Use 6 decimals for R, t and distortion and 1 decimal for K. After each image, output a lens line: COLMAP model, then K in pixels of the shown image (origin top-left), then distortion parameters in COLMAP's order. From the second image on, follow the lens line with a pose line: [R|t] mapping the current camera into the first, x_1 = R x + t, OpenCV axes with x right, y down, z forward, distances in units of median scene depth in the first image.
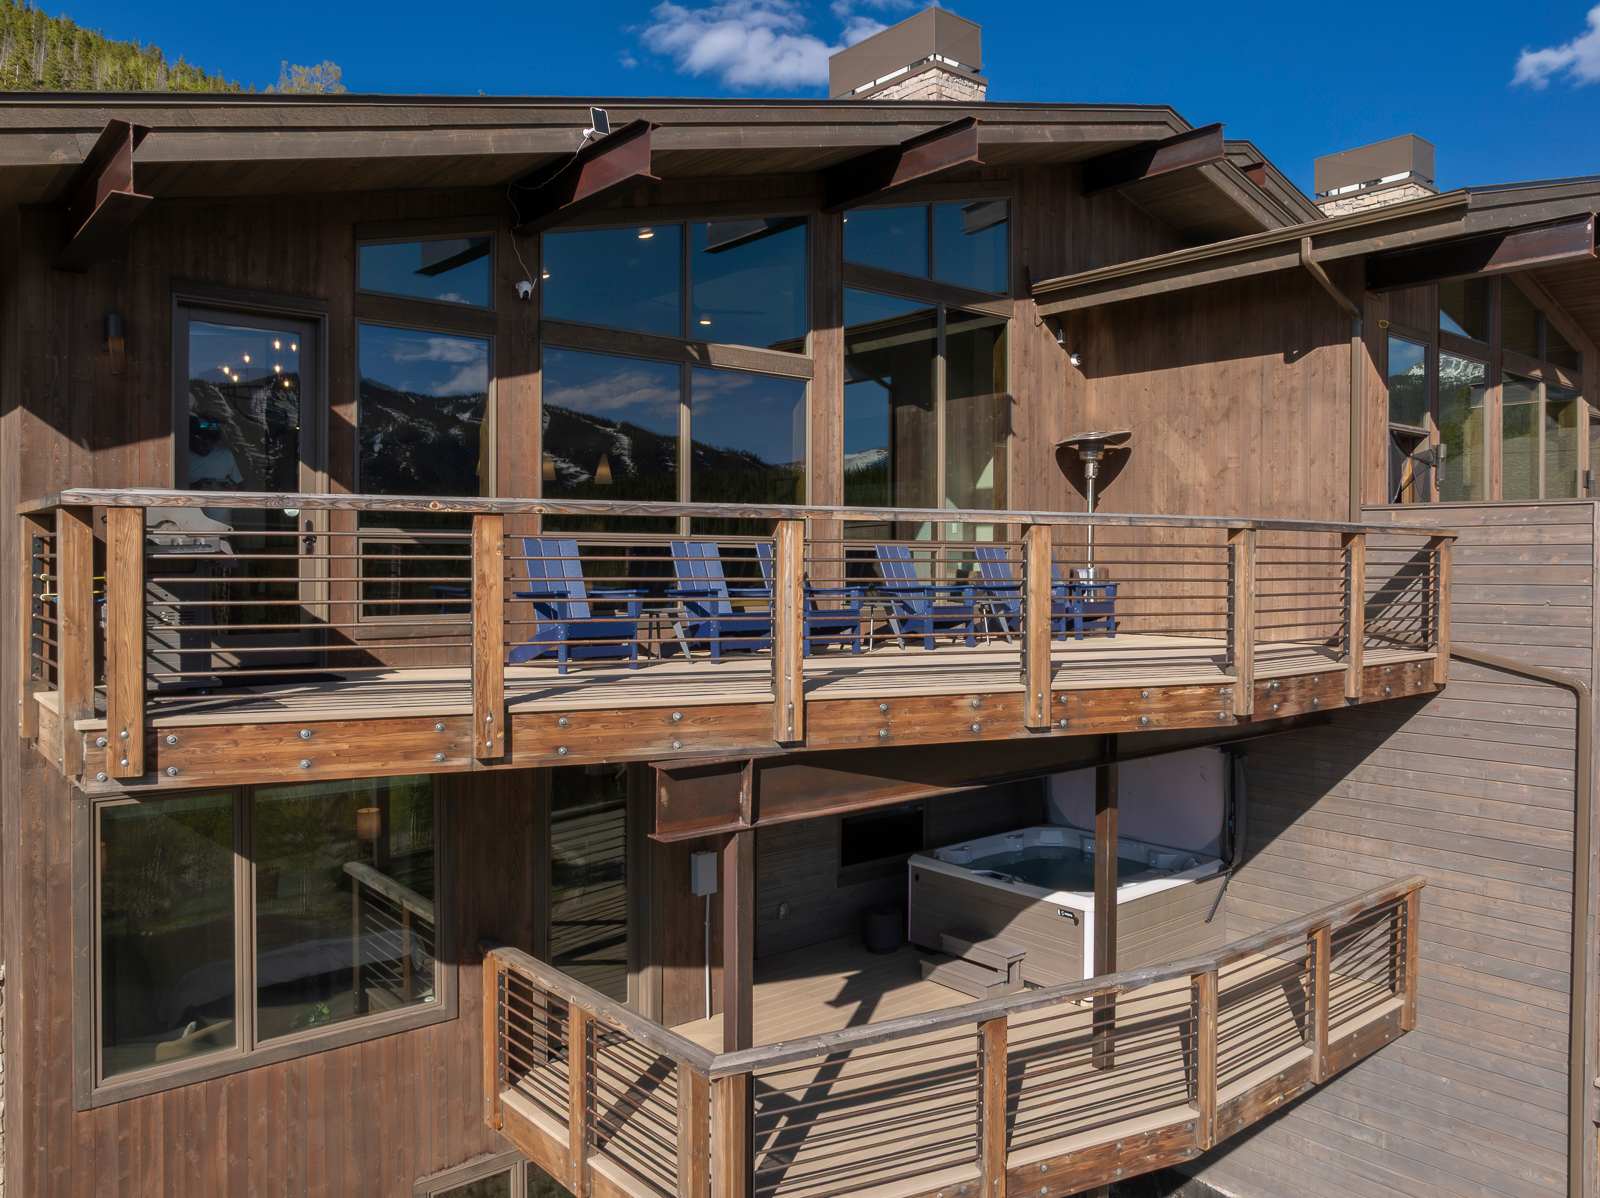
lens RADIAL K [[1175.2, 0, 802.0], [0, 1175.2, 623.1], [0, 0, 1]] dist [-0.045211, 0.025648]
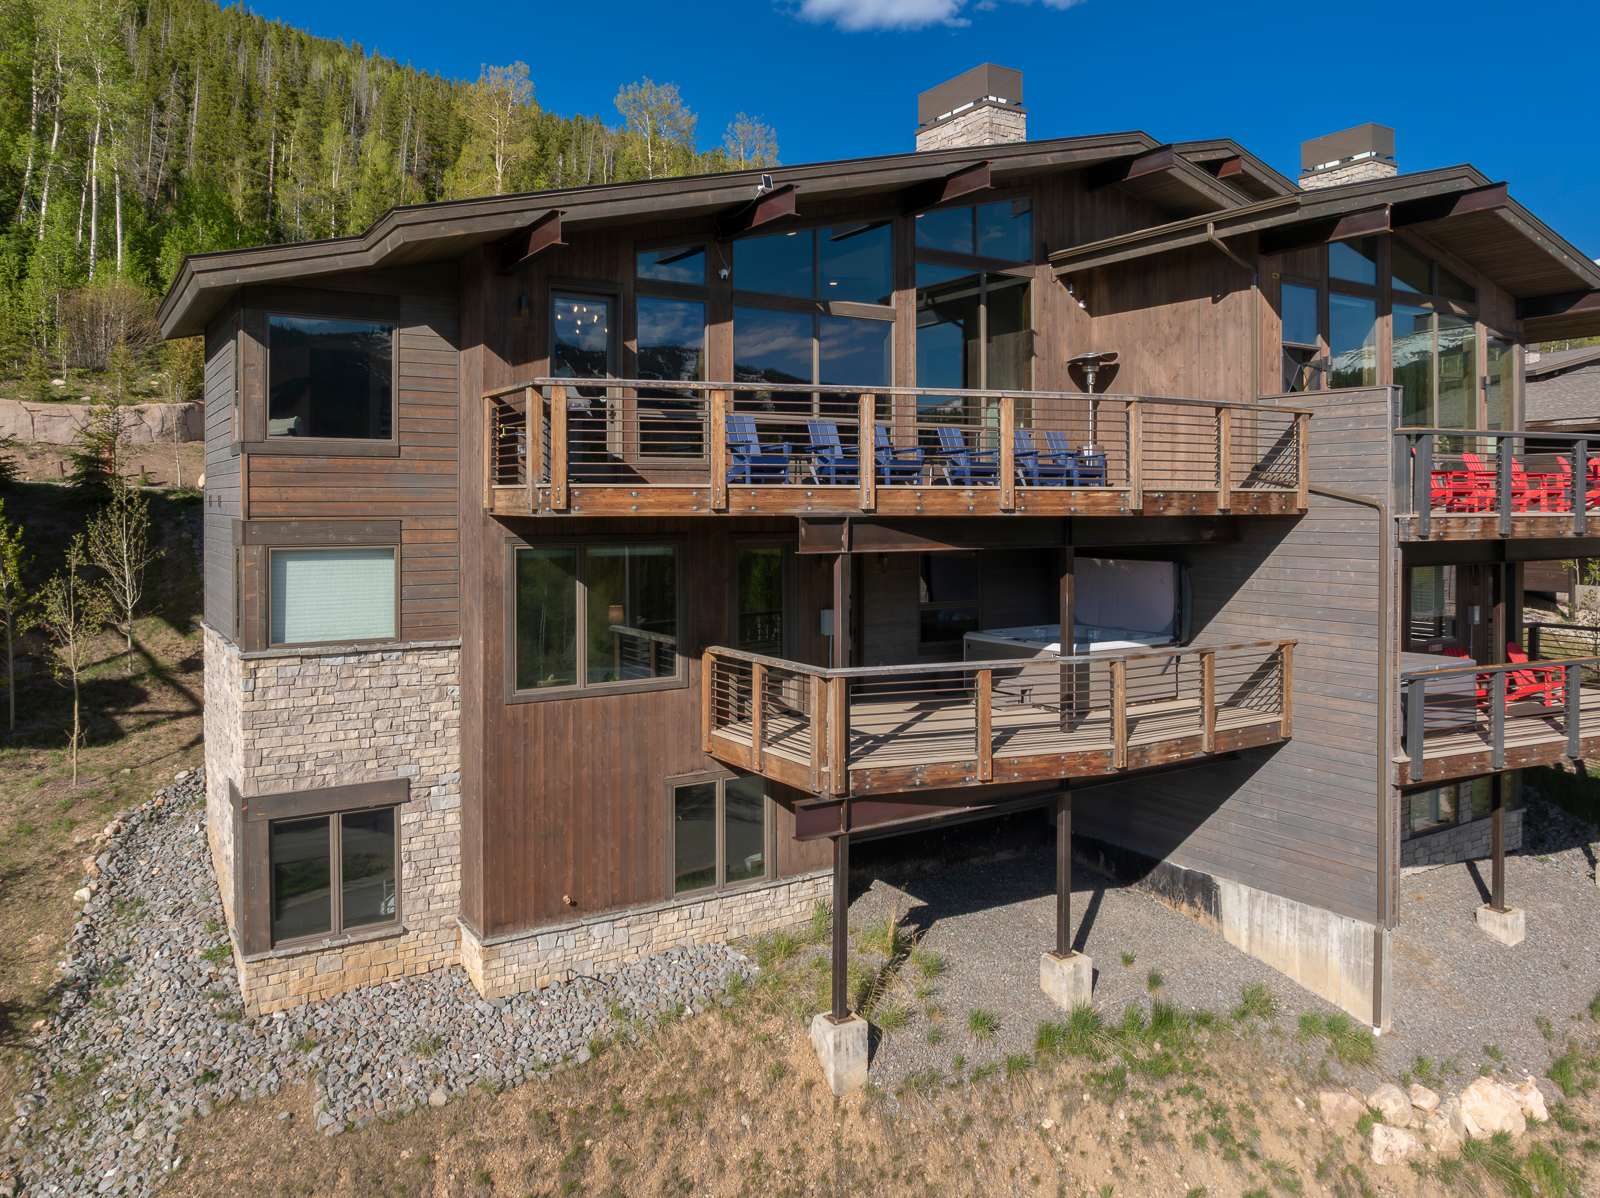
lens RADIAL K [[1189.3, 0, 822.3], [0, 1189.3, 600.0], [0, 0, 1]] dist [-0.045689, 0.008703]
pose [[0.994510, -0.000735, -0.104637, 0.083822], [0.003052, 0.999754, 0.021987, 0.145372], [0.104596, -0.022185, 0.994267, -0.671663]]
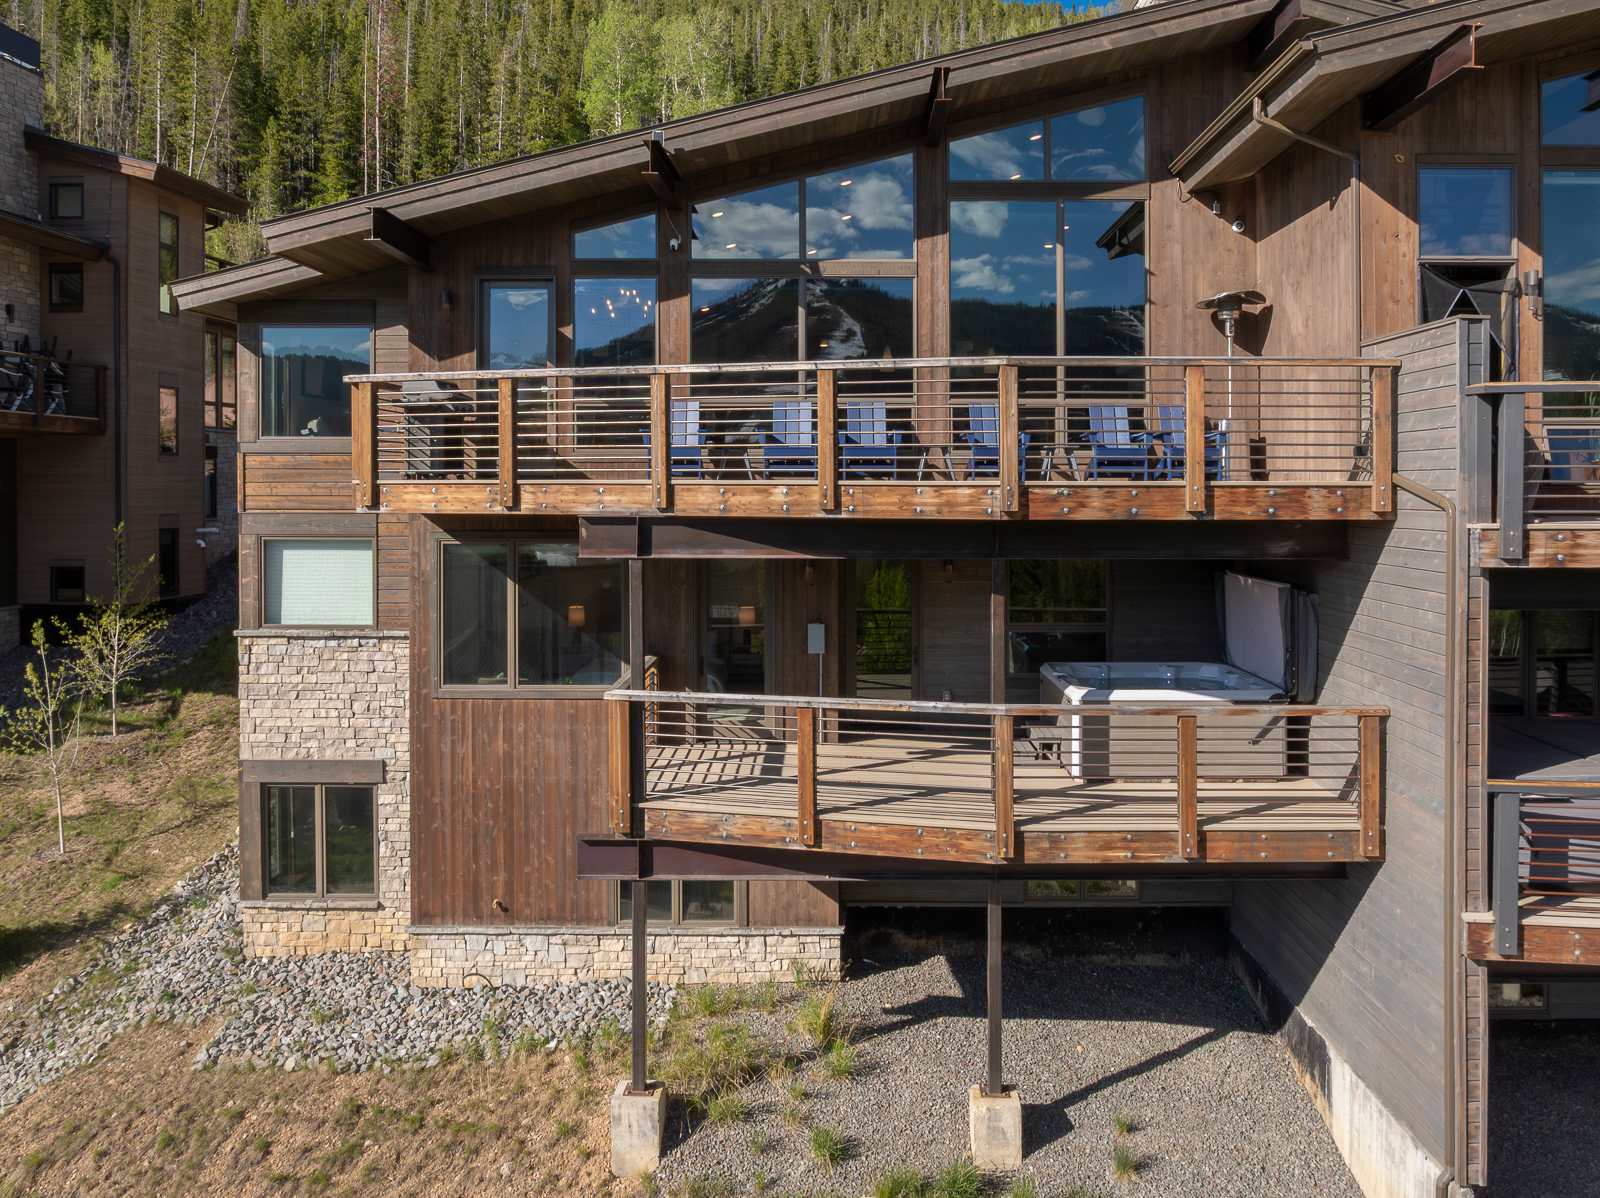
lens RADIAL K [[1342.6, 0, 942.2], [0, 1342.6, 594.8], [0, 0, 1]] dist [-0.033488, -0.017140]
pose [[0.774930, 0.043721, -0.630533, 1.054571], [-0.032091, 0.999040, 0.029832, 0.108089], [0.631232, -0.002883, 0.775589, -0.155080]]
